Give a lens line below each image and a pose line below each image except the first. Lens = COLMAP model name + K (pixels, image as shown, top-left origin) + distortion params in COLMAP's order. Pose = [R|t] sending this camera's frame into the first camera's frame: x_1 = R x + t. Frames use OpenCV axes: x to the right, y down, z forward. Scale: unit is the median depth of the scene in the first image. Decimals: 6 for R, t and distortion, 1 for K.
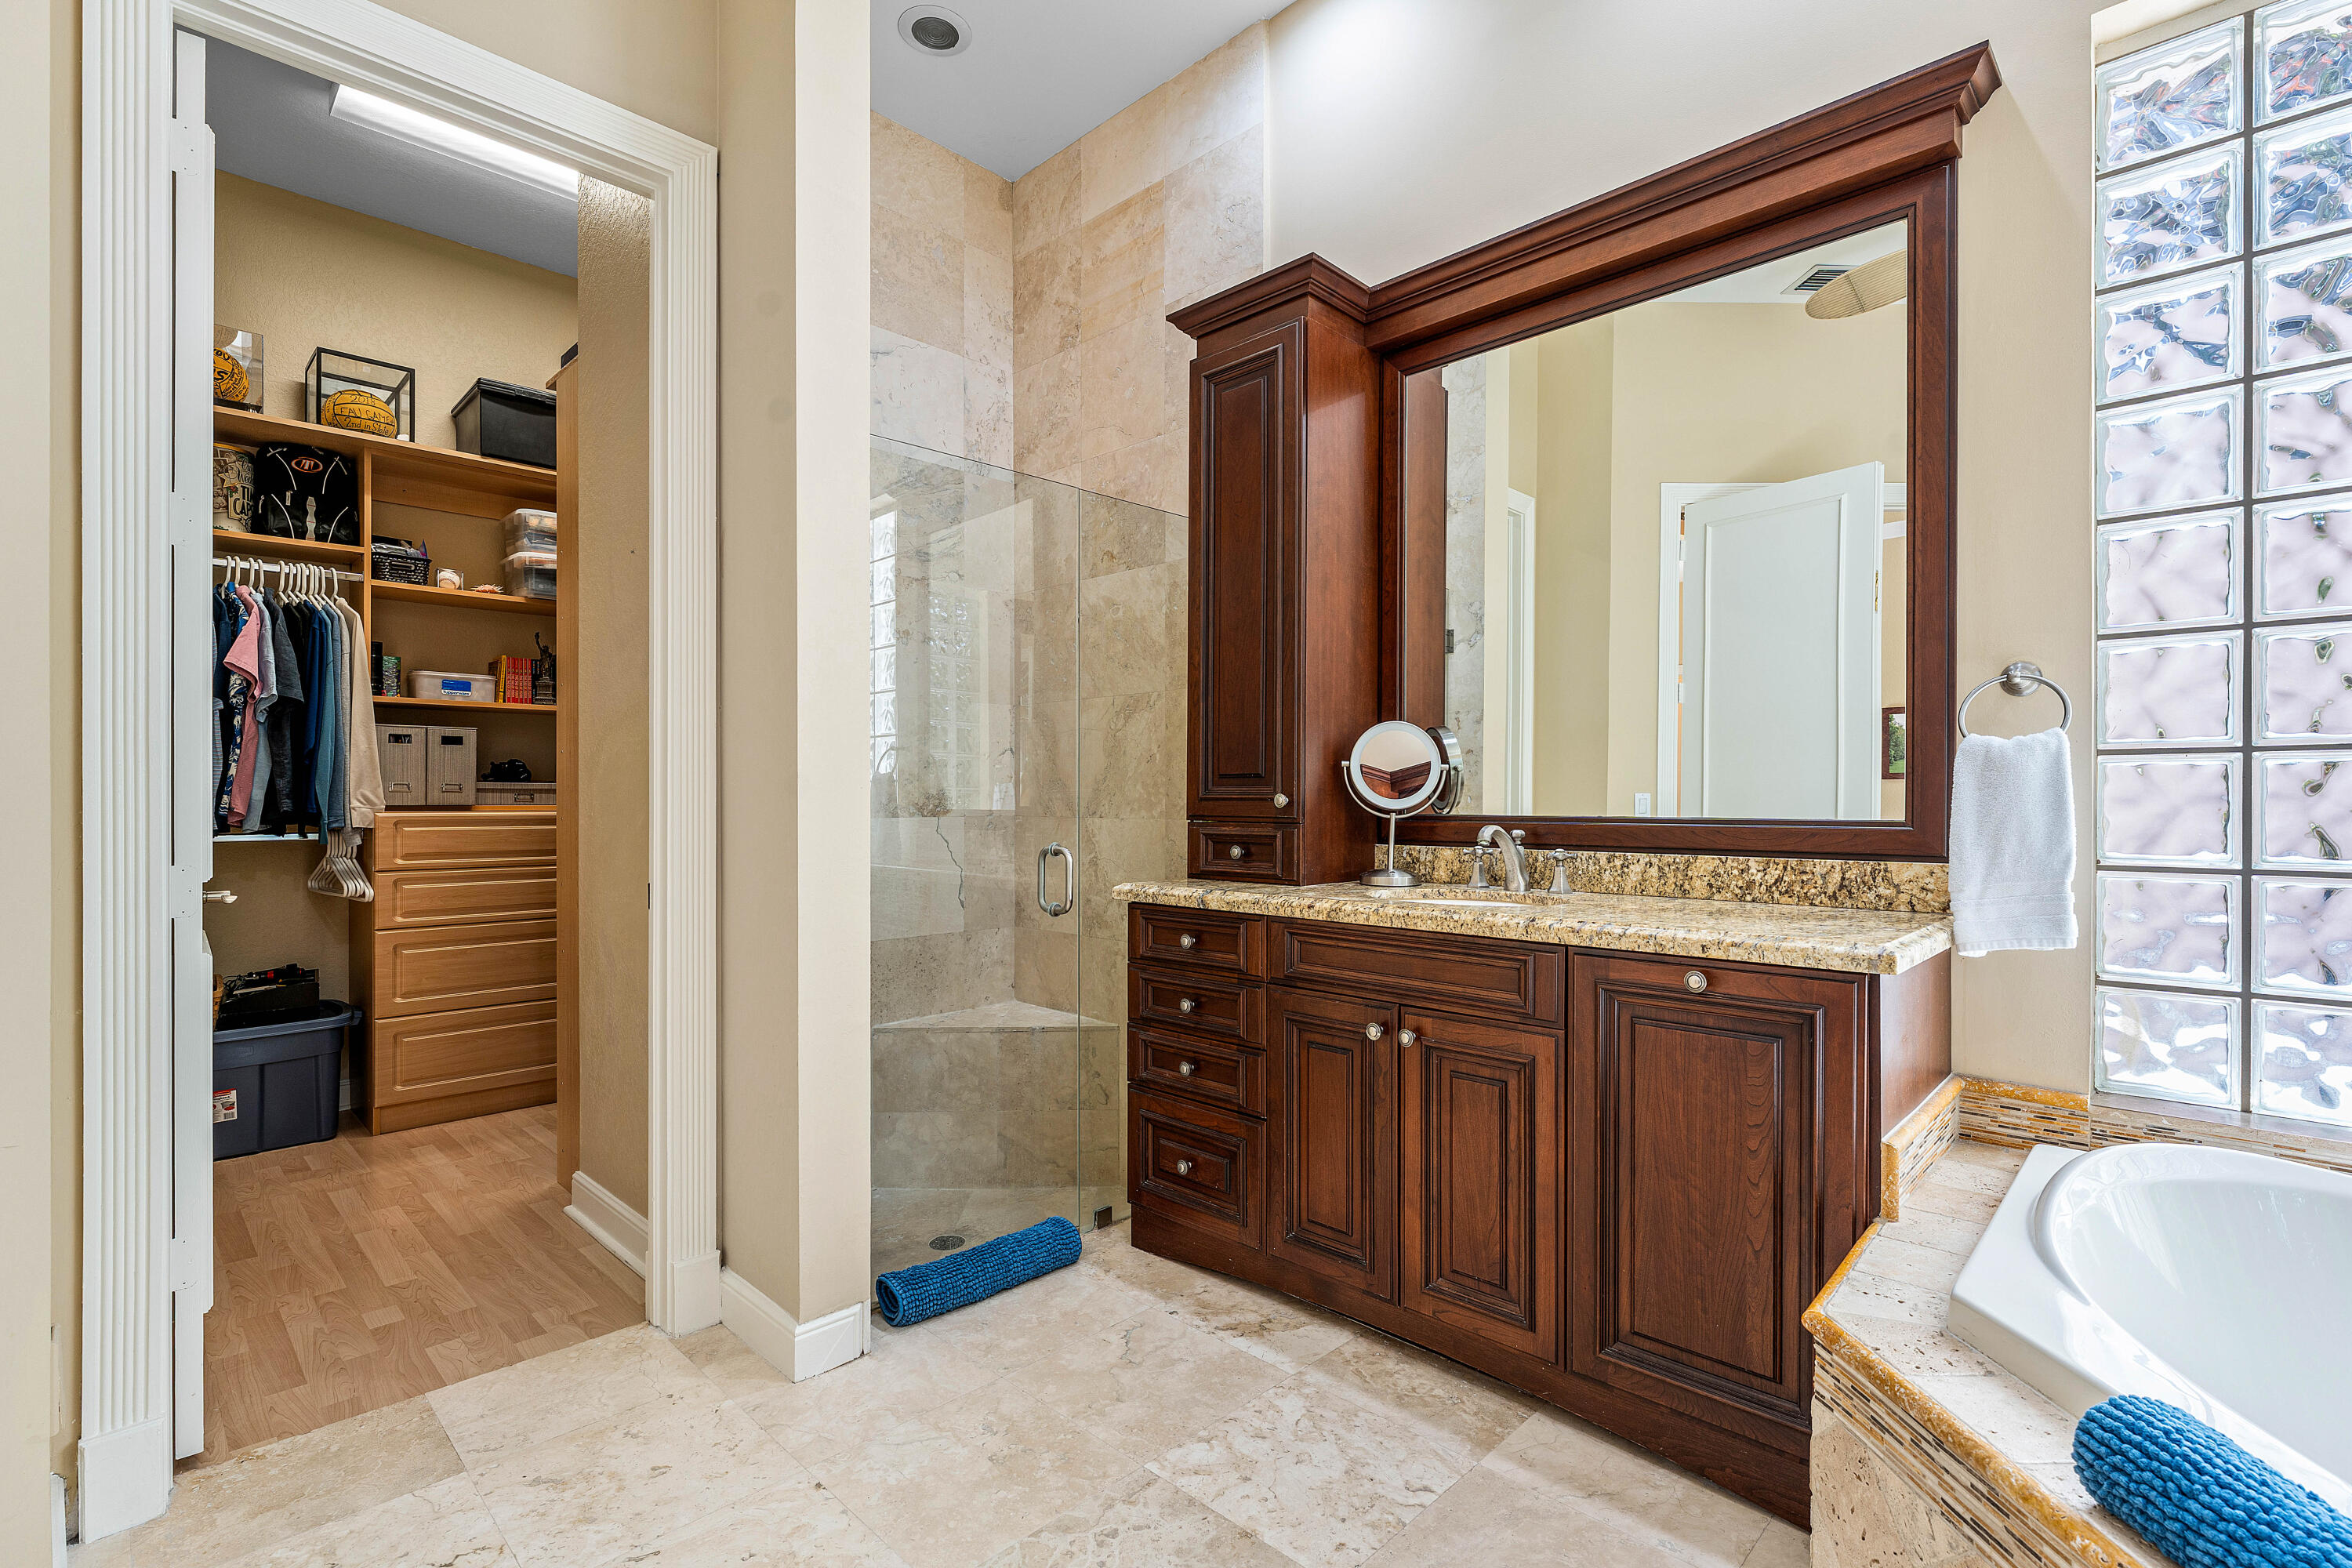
lens RADIAL K [[1090.8, 0, 1180.7], [0, 1090.8, 802.3], [0, 0, 1]] dist [-0.005166, -0.000477]
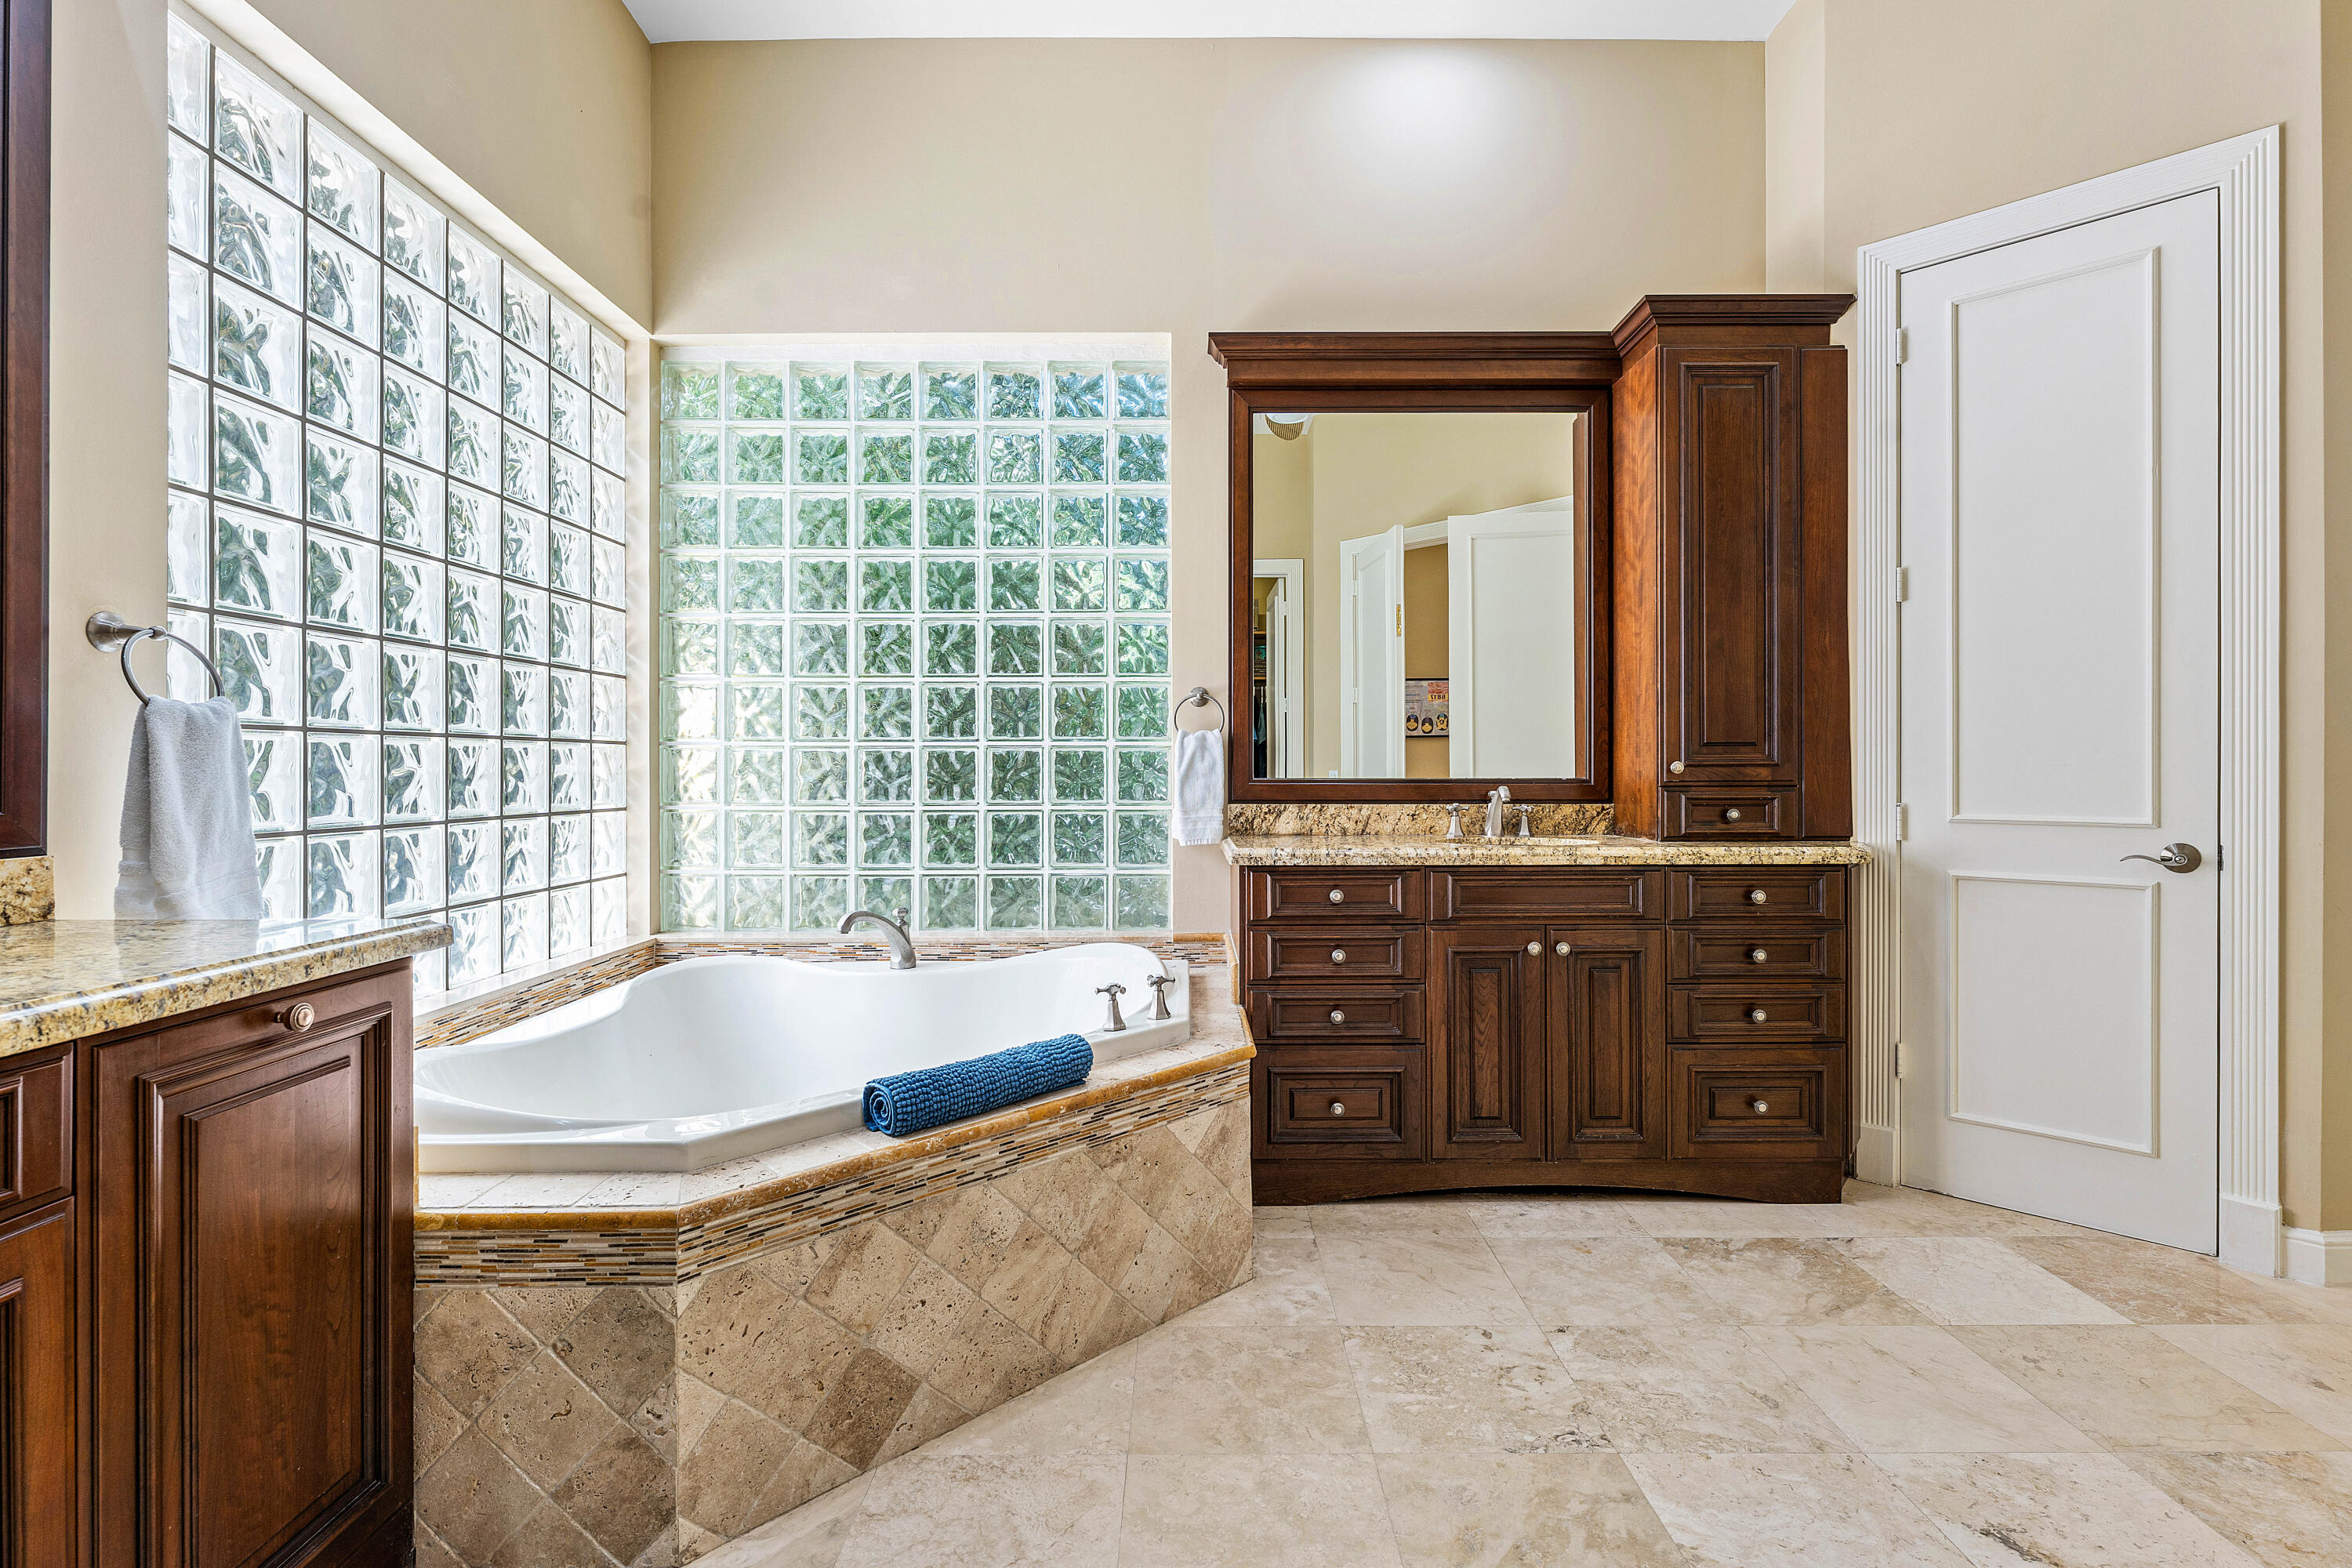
lens RADIAL K [[1047.4, 0, 1176.1], [0, 1047.4, 770.6], [0, 0, 1]] dist [-0.002206, -0.000492]
pose [[-0.706048, 0.002796, 0.708158, -0.387869], [0.008596, 0.999952, 0.004623, -0.000511], [-0.708111, 0.009351, -0.706039, 0.934680]]
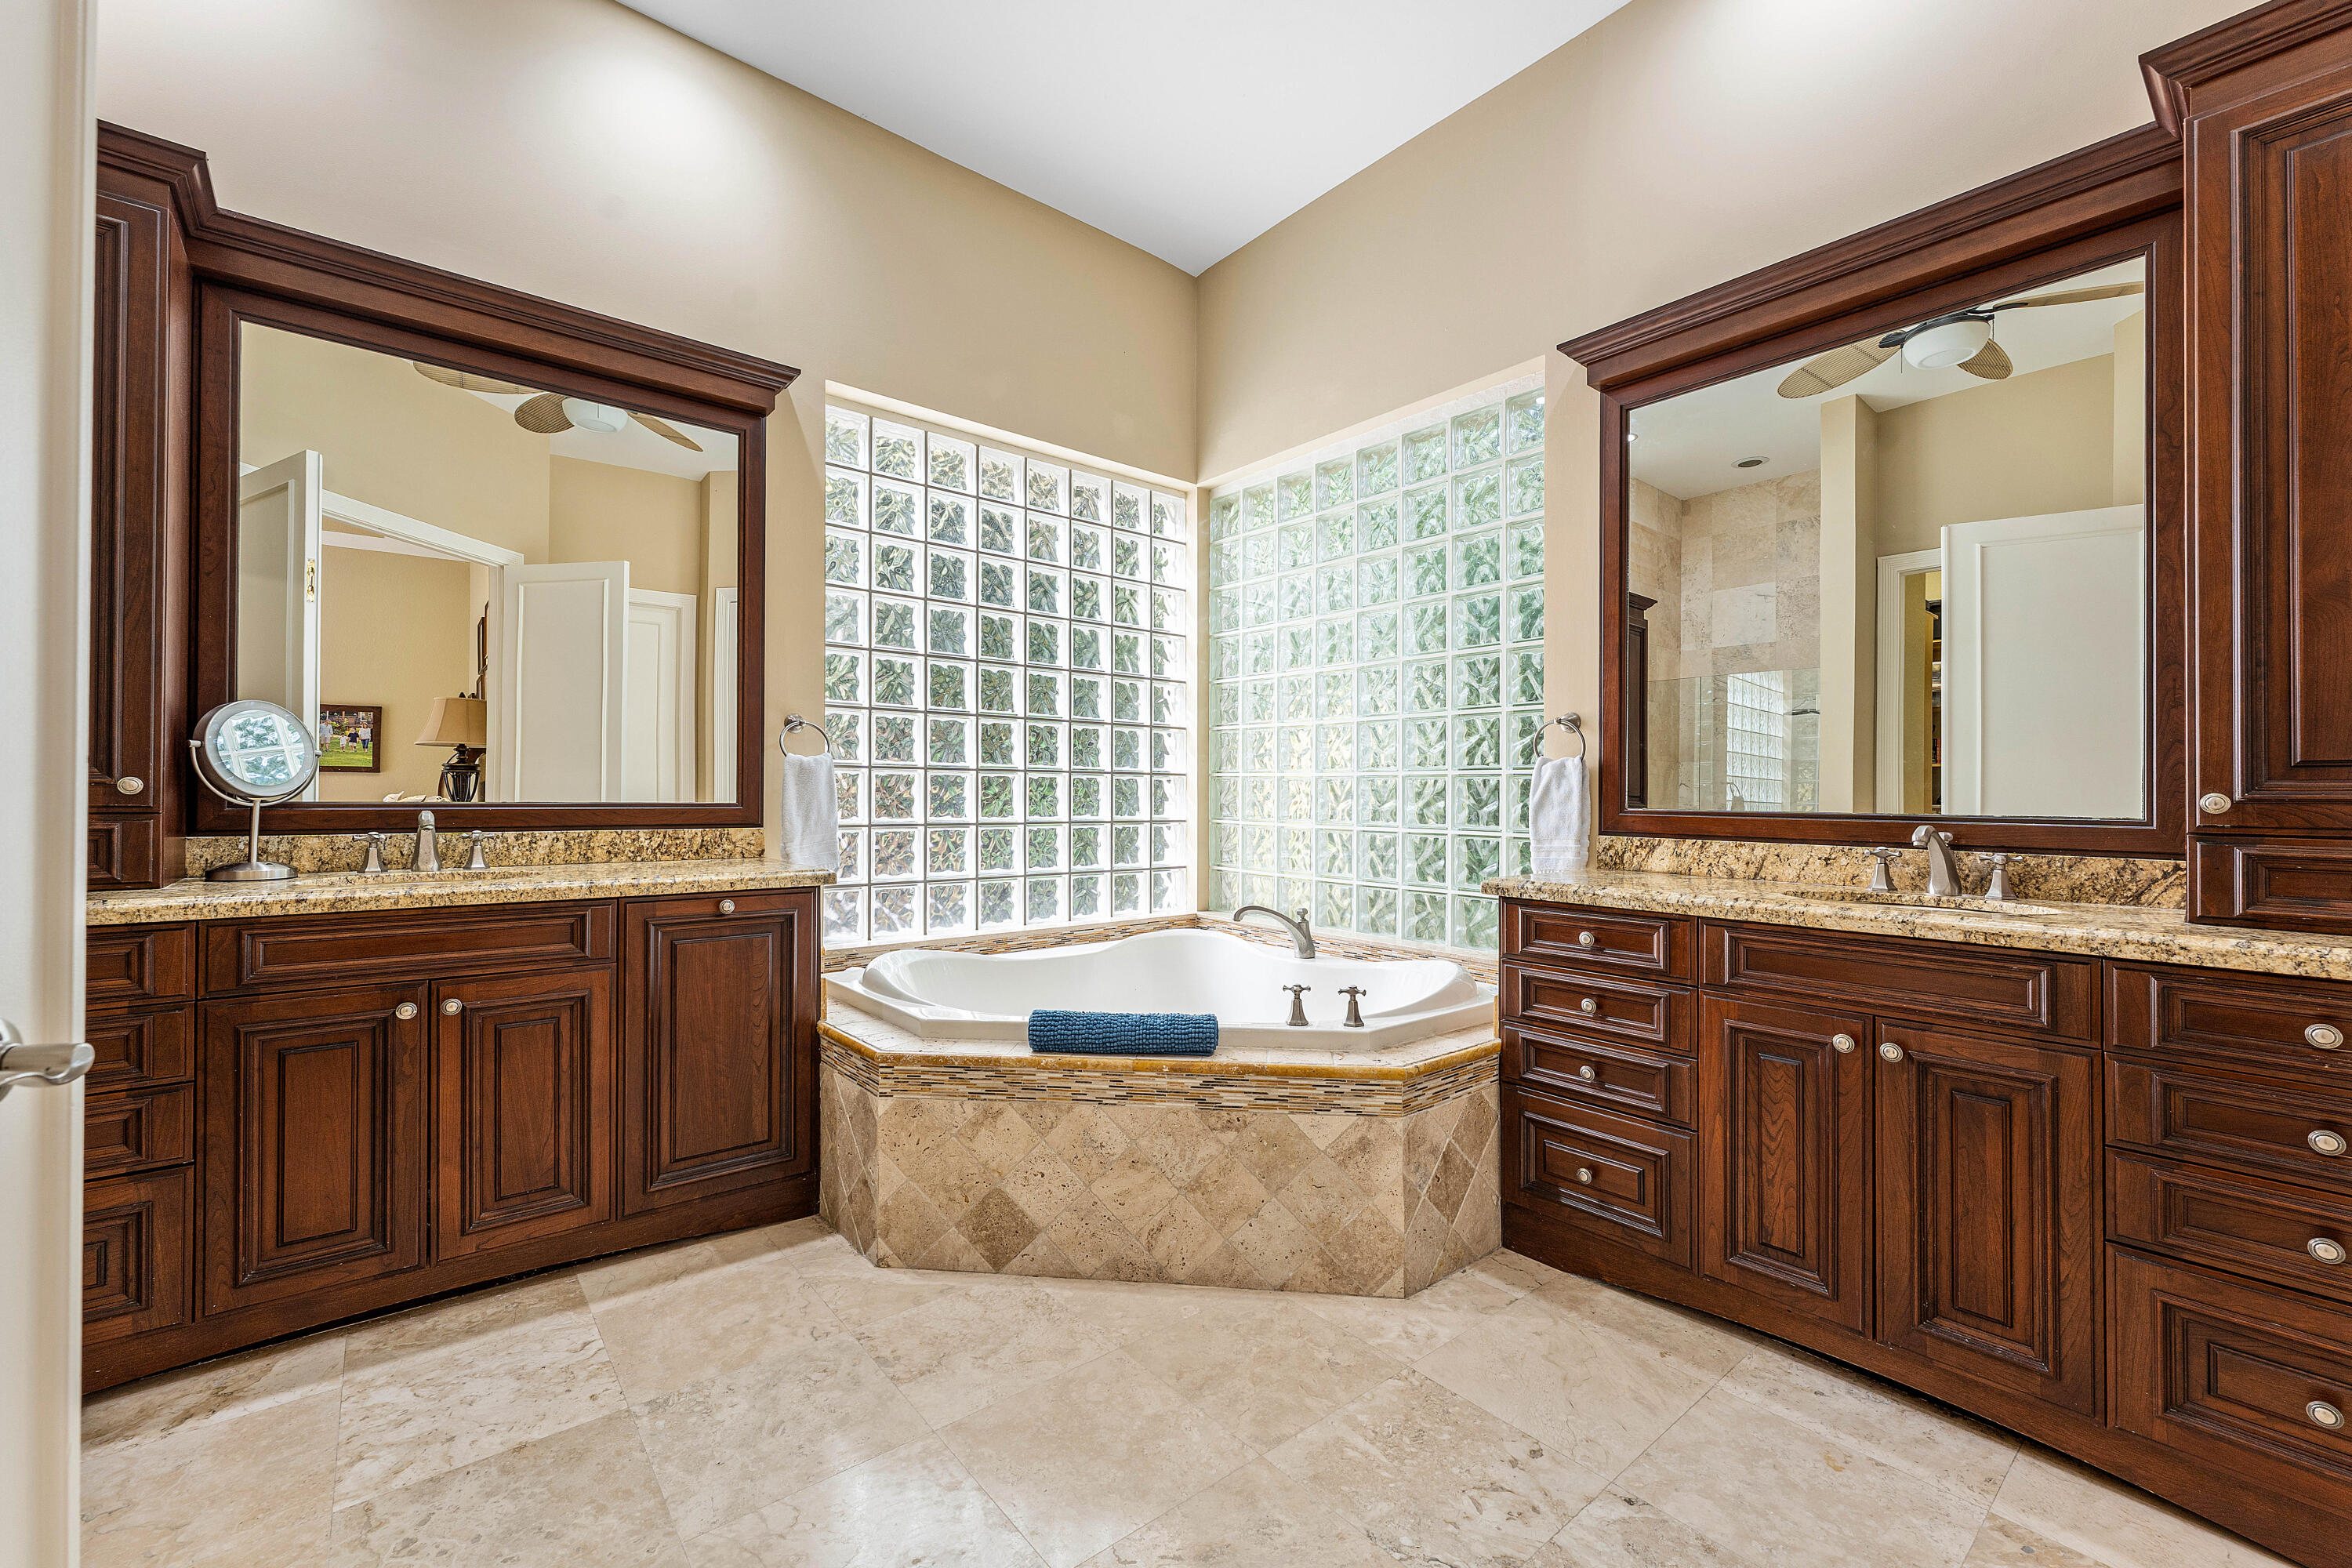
lens RADIAL K [[943.8, 0, 1211.8], [0, 943.8, 789.9], [0, 0, 1]] dist [0.001938, 0.000084]
pose [[0.070426, 0.006644, 0.997495, -0.708348], [-0.003533, 0.999973, -0.006411, 0.004305], [-0.997511, -0.003072, 0.070447, 0.189572]]
